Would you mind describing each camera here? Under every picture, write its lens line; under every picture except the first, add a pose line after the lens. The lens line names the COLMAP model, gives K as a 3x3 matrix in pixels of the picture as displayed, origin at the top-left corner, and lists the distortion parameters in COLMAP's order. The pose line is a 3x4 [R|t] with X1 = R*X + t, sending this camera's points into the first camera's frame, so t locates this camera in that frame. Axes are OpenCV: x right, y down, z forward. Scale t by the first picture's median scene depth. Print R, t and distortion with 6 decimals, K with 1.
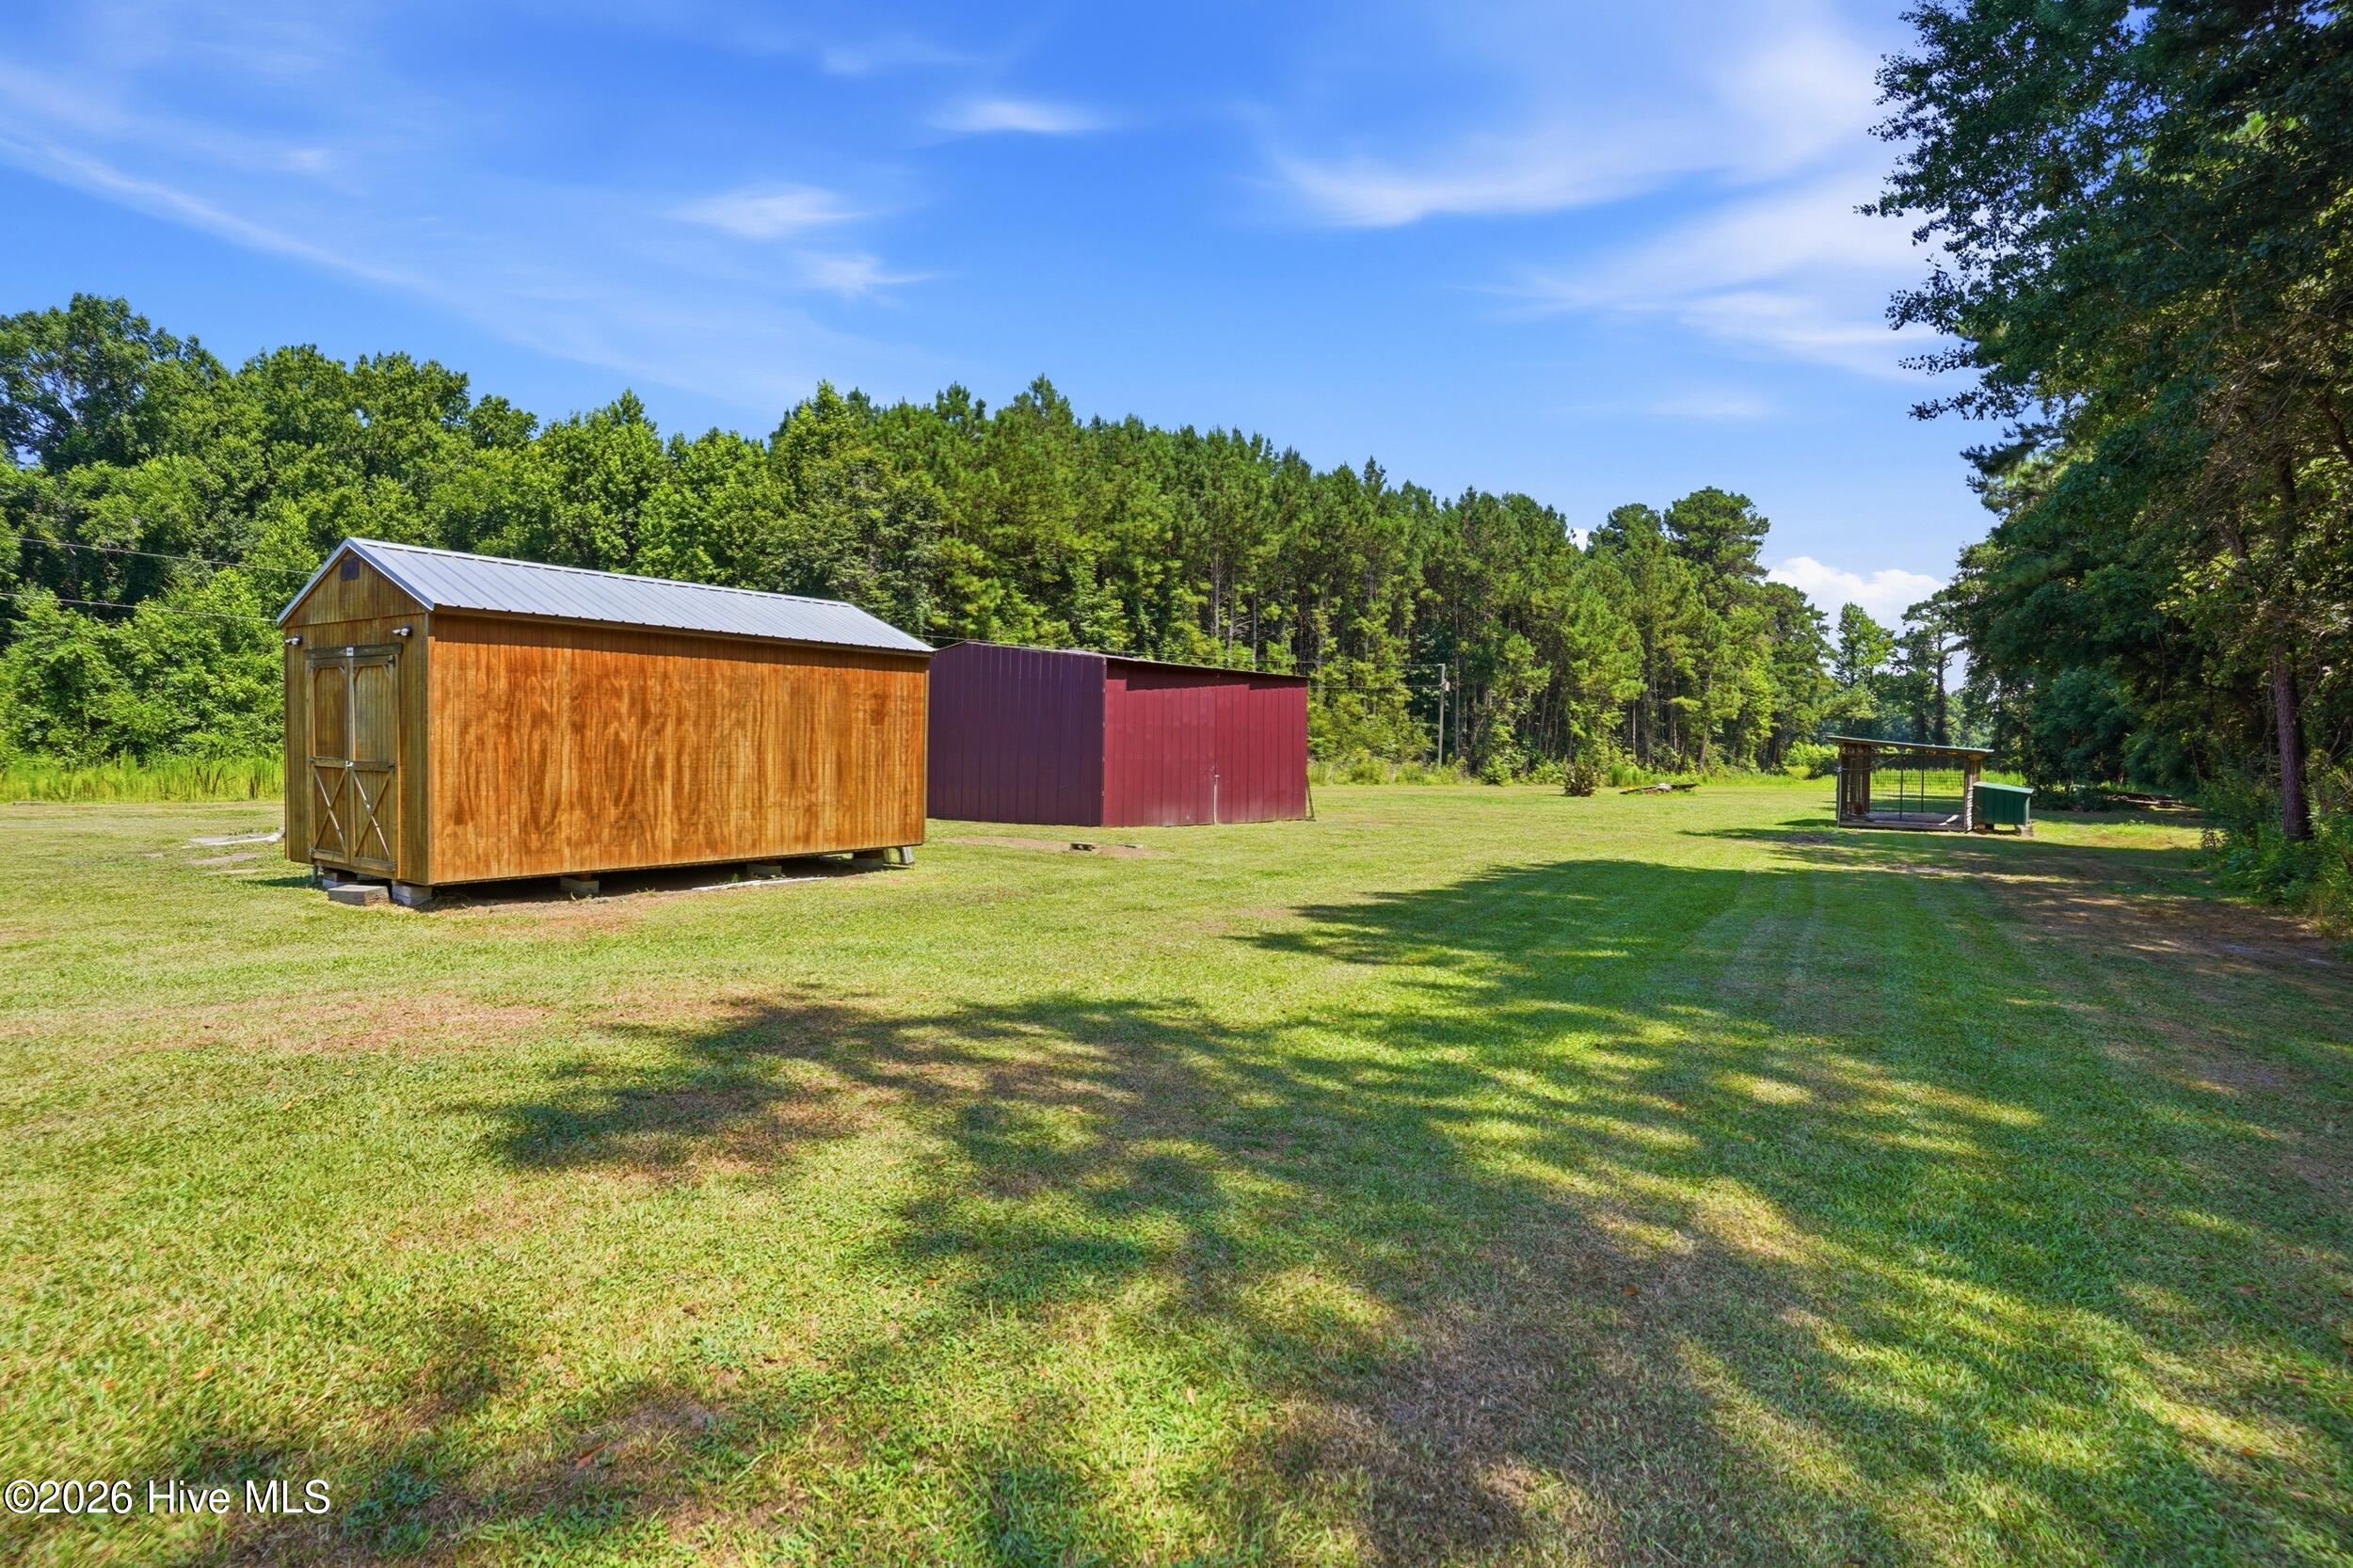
lens RADIAL K [[1186.7, 0, 1179.3], [0, 1186.7, 764.8], [0, 0, 1]] dist [-0.061440, 0.033892]
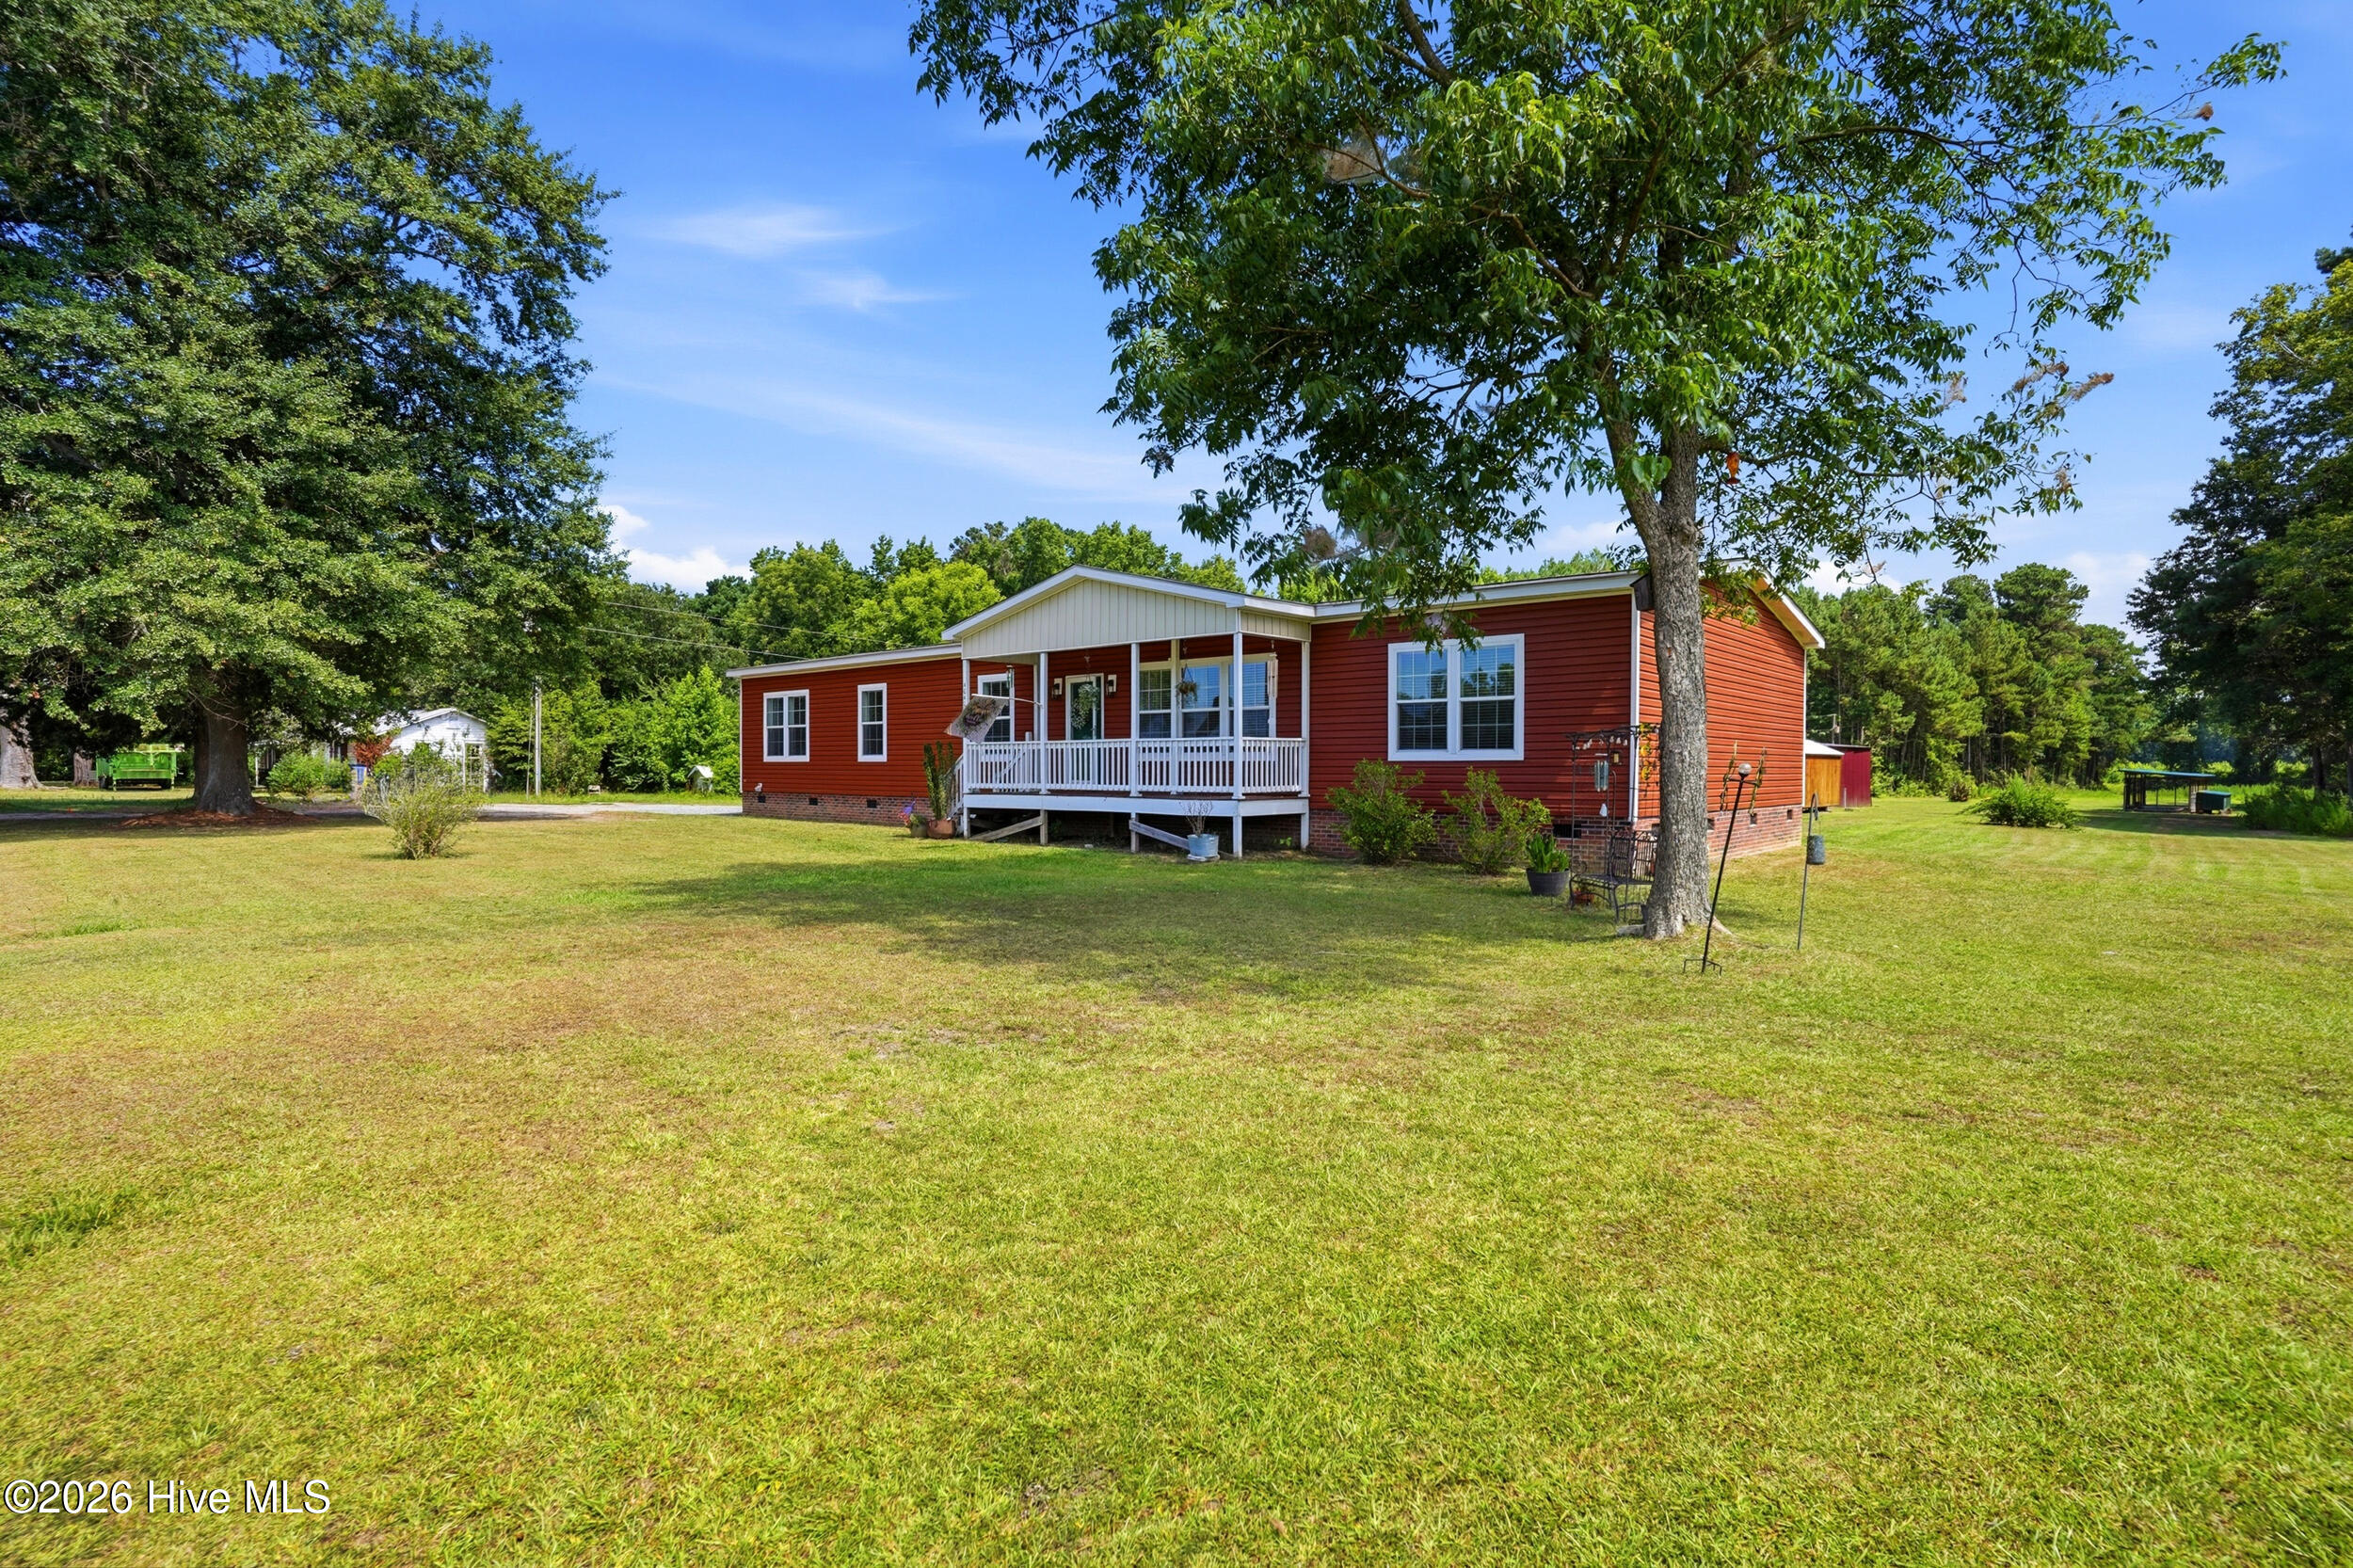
lens RADIAL K [[1167.2, 0, 1165.3], [0, 1167.2, 779.8], [0, 0, 1]] dist [-0.058354, 0.030763]
pose [[0.977528, -0.000520, -0.210804, -0.201945], [0.000270, 0.999999, -0.001217, -0.001960], [0.210804, 0.001133, 0.977528, -0.393040]]
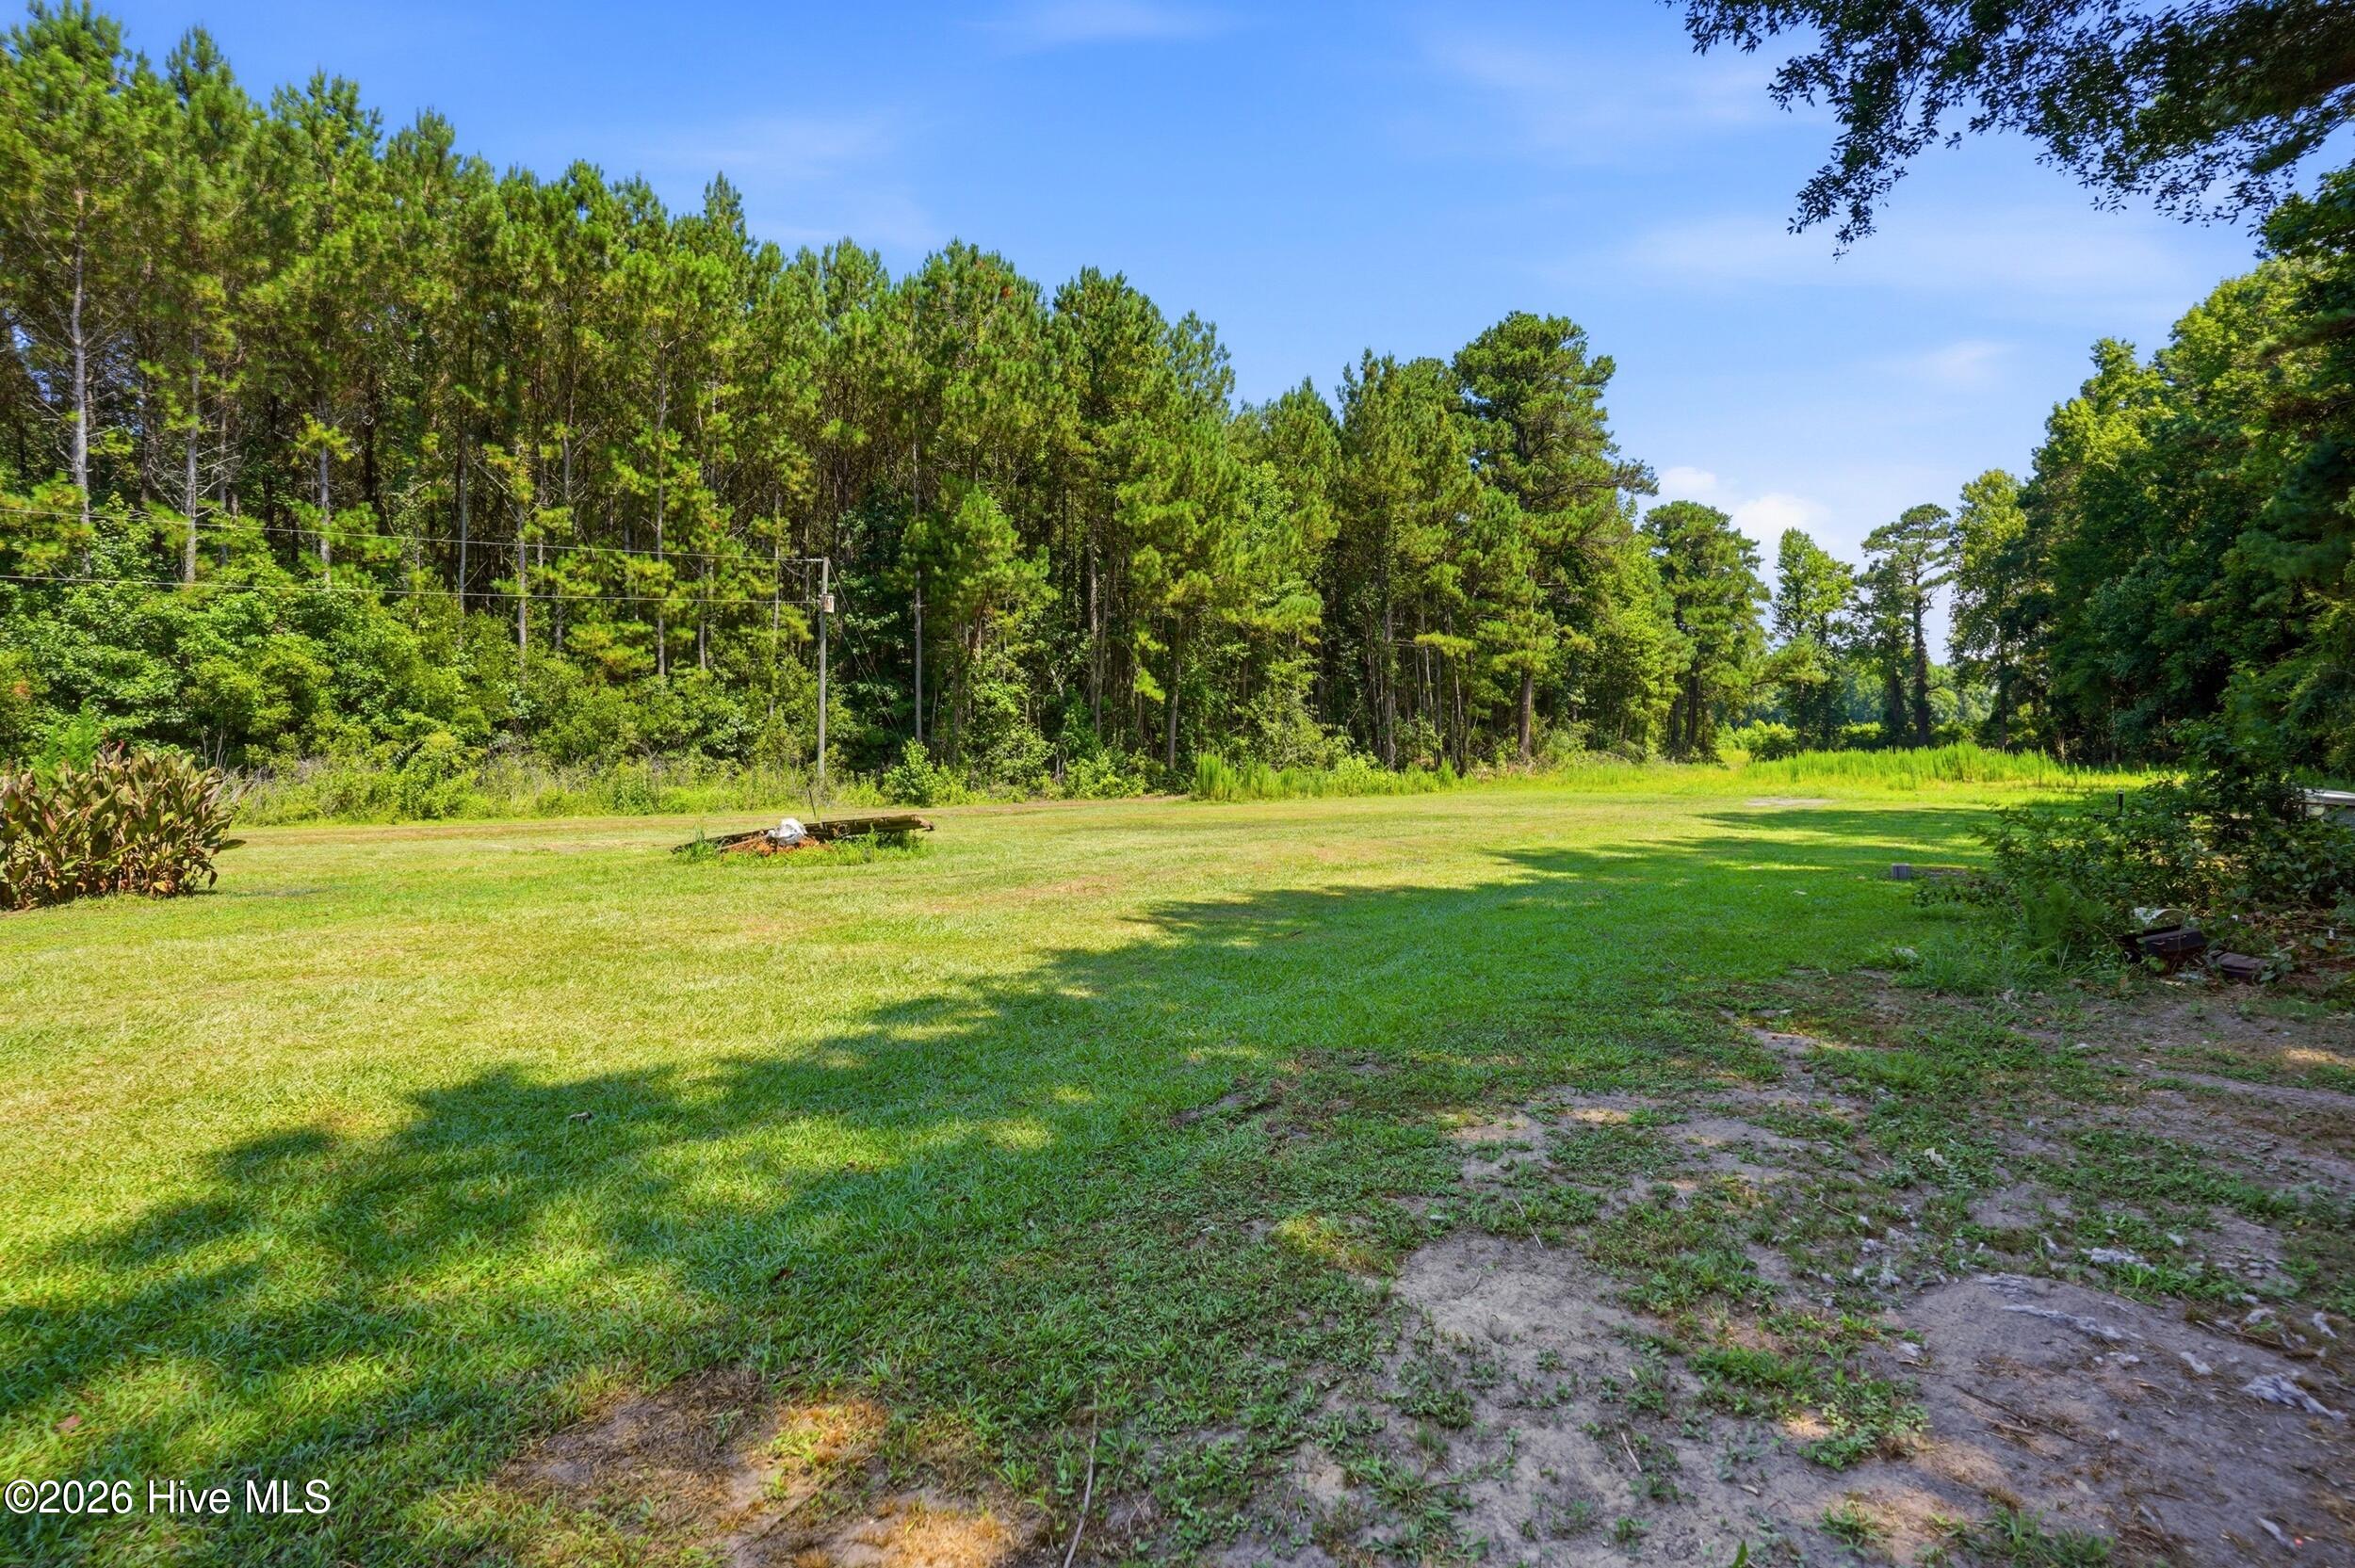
lens RADIAL K [[1193.0, 0, 1127.7], [0, 1193.0, 714.4], [0, 0, 1]] dist [-0.097310, 0.032938]
pose [[0.998890, -0.025305, -0.039741, 0.261507], [0.023446, 0.998640, -0.046570, 0.003504], [0.040865, 0.045586, 0.998124, 0.370752]]
